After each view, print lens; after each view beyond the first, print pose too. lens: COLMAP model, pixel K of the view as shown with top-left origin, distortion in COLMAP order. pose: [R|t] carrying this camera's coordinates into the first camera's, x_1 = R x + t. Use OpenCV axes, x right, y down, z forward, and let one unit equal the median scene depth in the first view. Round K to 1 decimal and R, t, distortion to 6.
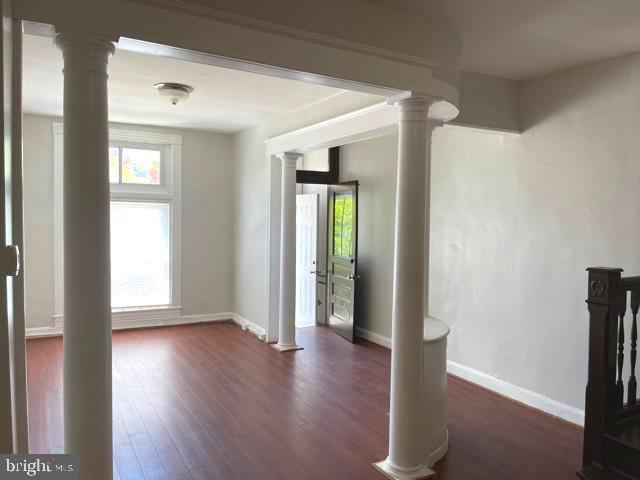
lens RADIAL K [[489.6, 0, 323.0], [0, 489.6, 242.6], [0, 0, 1]] dist [0.065549, -0.087972]
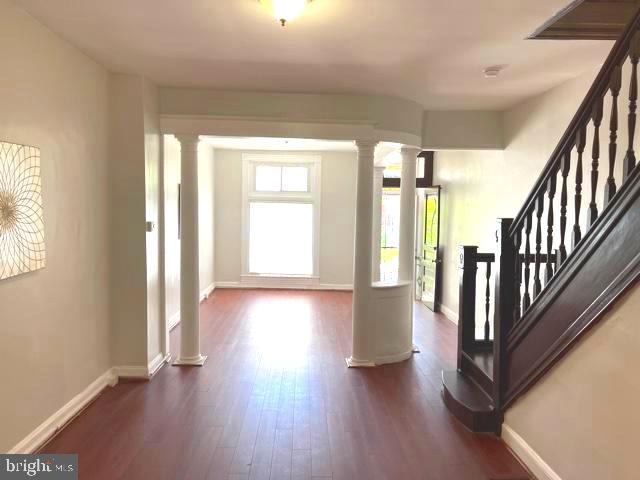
lens RADIAL K [[489.6, 0, 317.2], [0, 489.6, 239.6], [0, 0, 1]] dist [0.065549, -0.087972]
pose [[0.880666, 0.026774, -0.472981, 0.388672], [-0.027224, 0.999612, 0.005895, 0.015533], [0.472955, 0.007685, 0.881053, -0.254077]]
